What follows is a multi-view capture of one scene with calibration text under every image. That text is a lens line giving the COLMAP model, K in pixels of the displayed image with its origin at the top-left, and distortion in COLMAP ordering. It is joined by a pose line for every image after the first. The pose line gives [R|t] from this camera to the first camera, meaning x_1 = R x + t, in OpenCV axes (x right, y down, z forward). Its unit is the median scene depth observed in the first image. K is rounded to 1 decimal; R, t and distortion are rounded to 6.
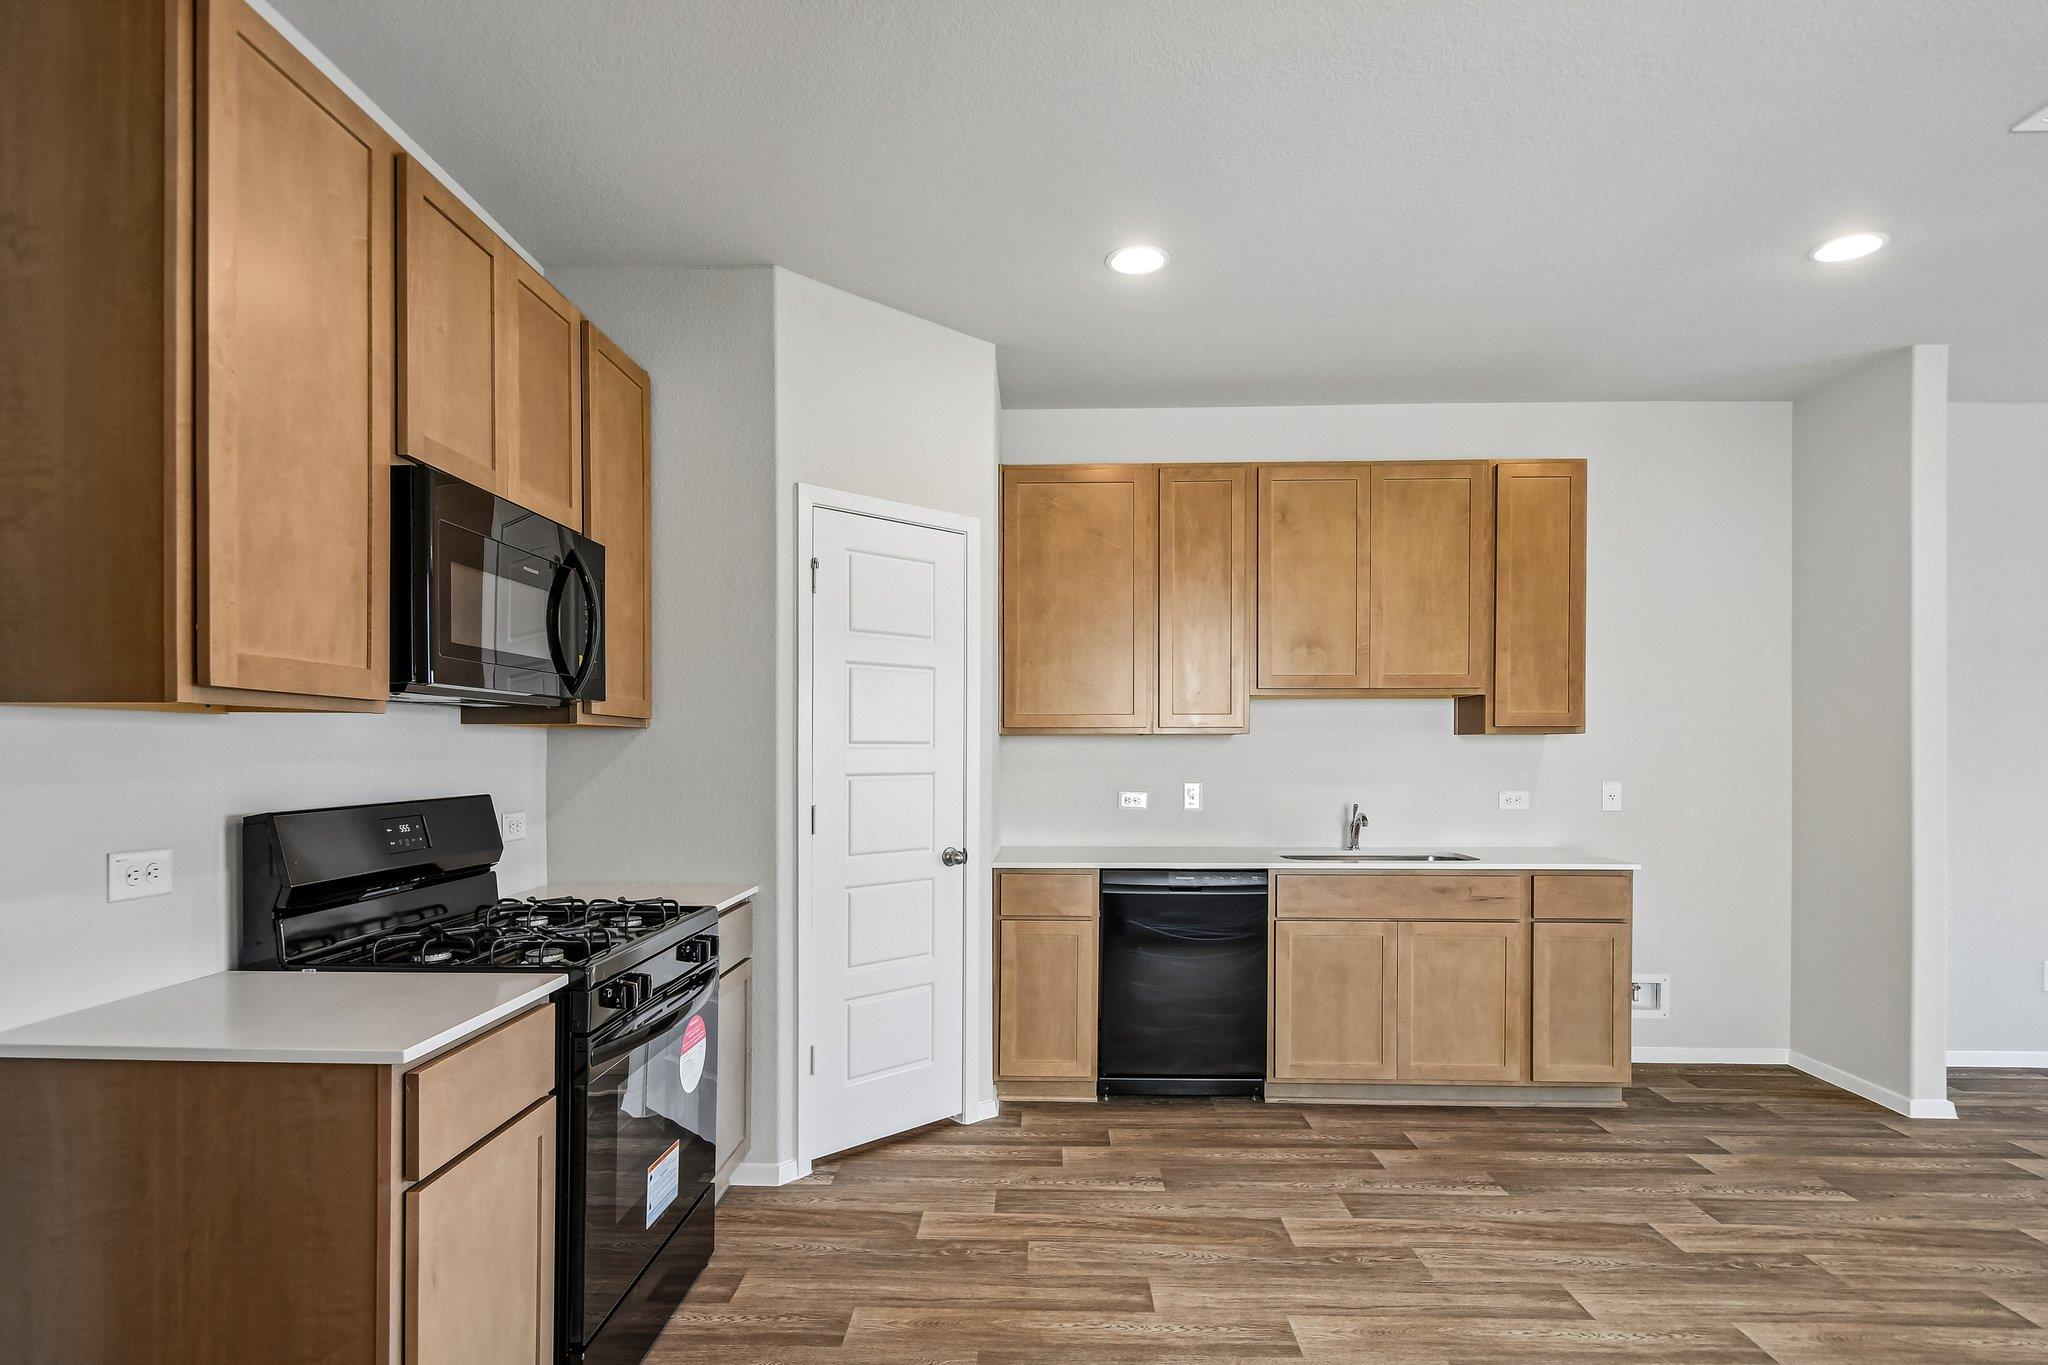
lens RADIAL K [[1086.8, 0, 1029.1], [0, 1086.8, 744.2], [0, 0, 1]] dist [0.003616, 0.000361]
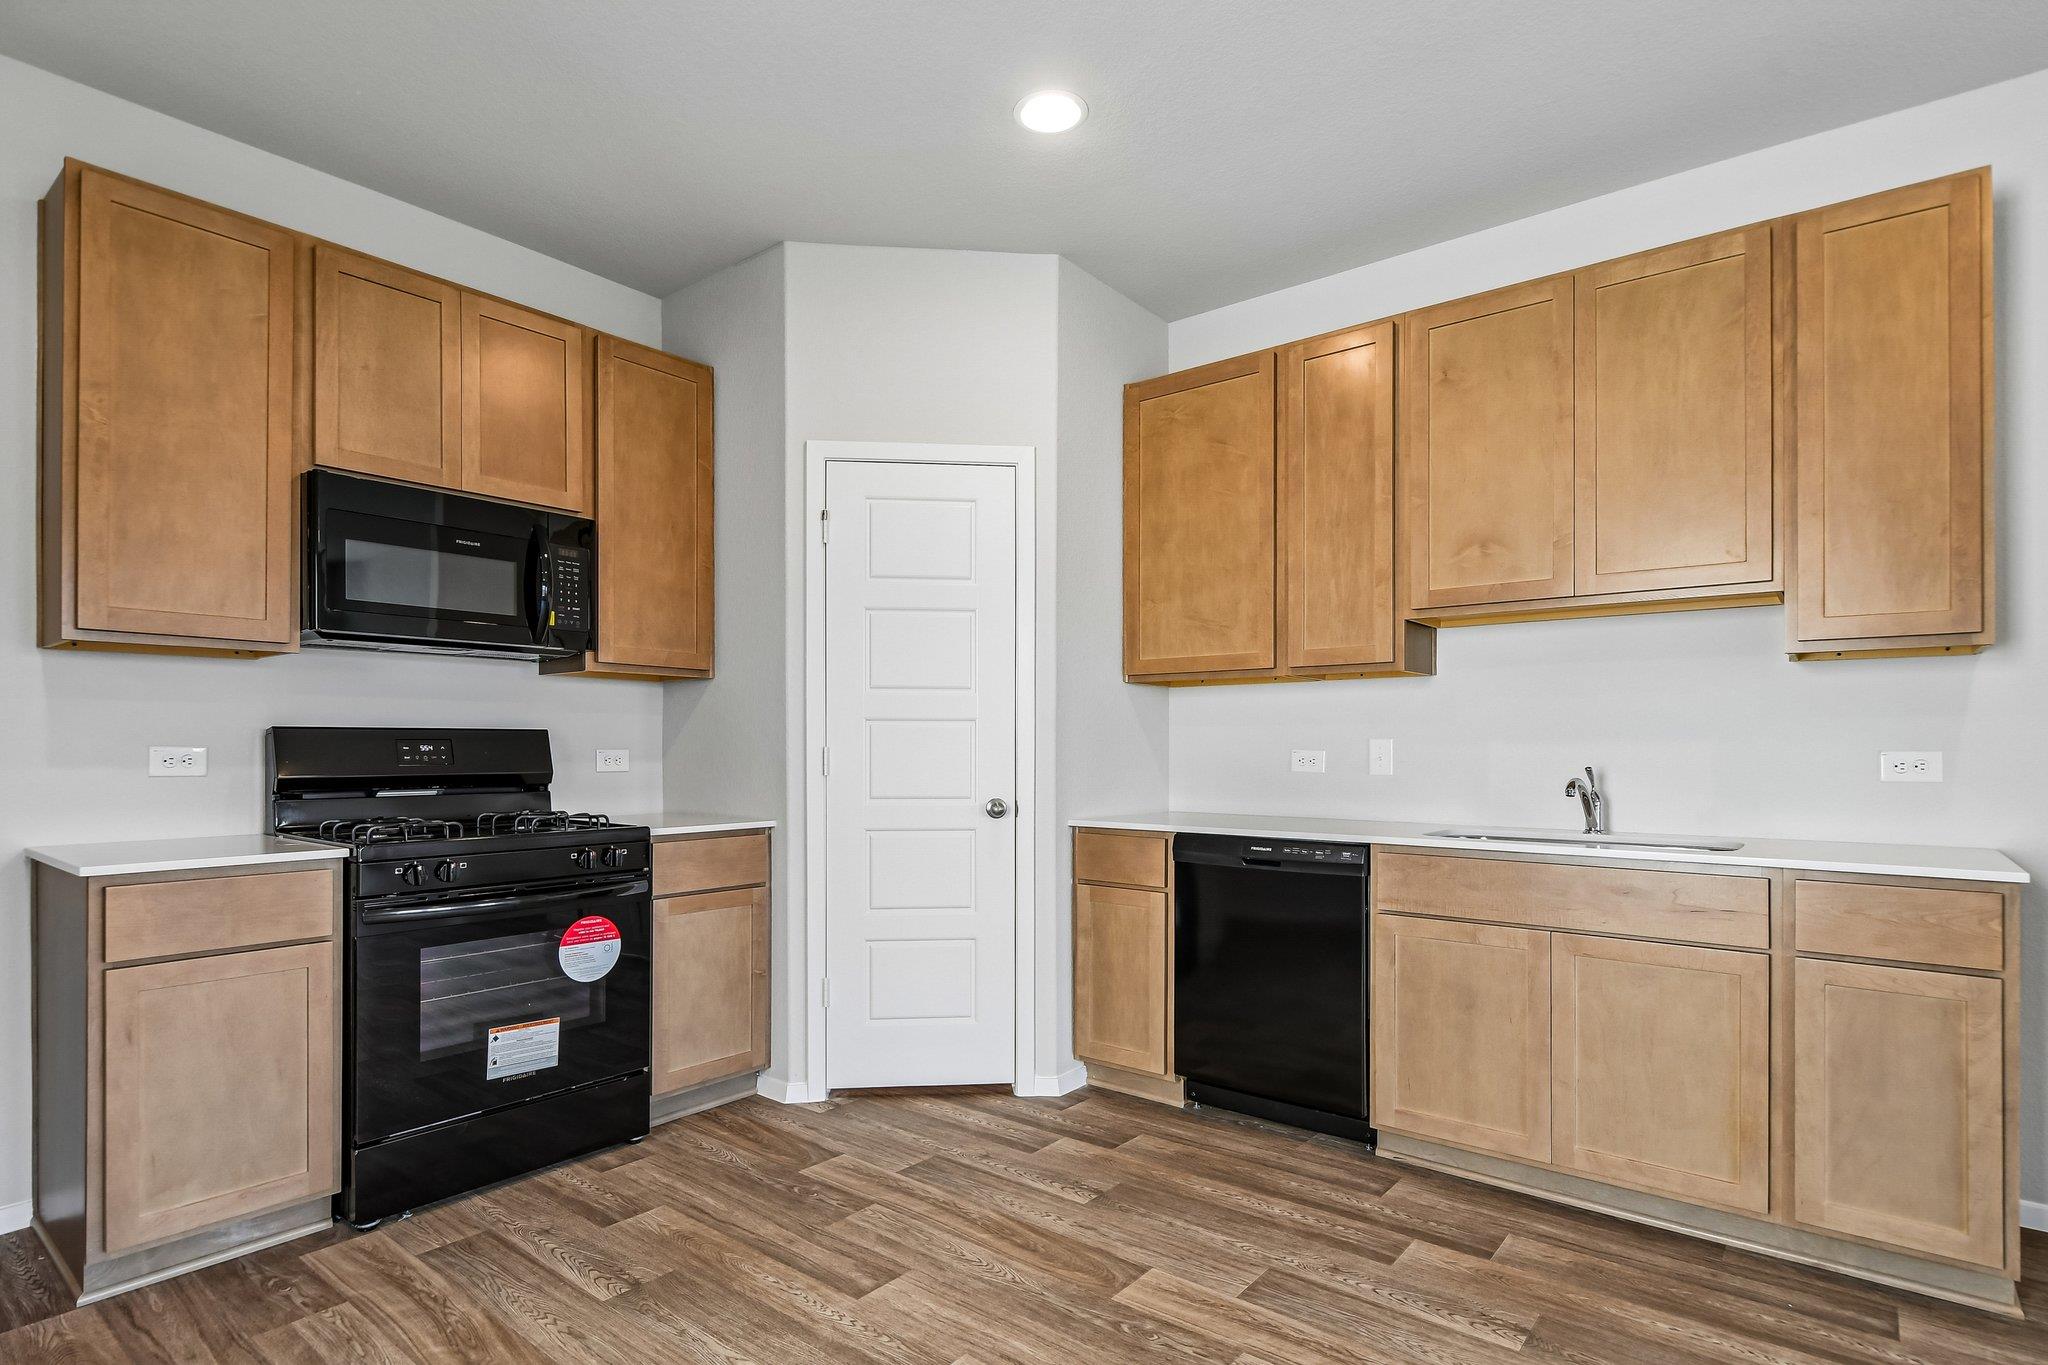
lens RADIAL K [[1086.8, 0, 959.4], [0, 1086.8, 737.5], [0, 0, 1]] dist [0.003616, 0.000361]
pose [[0.775494, -0.002492, -0.631350, 0.503160], [0.000432, 0.999994, -0.003417, 0.045134], [0.631355, 0.002377, 0.775490, 0.246369]]
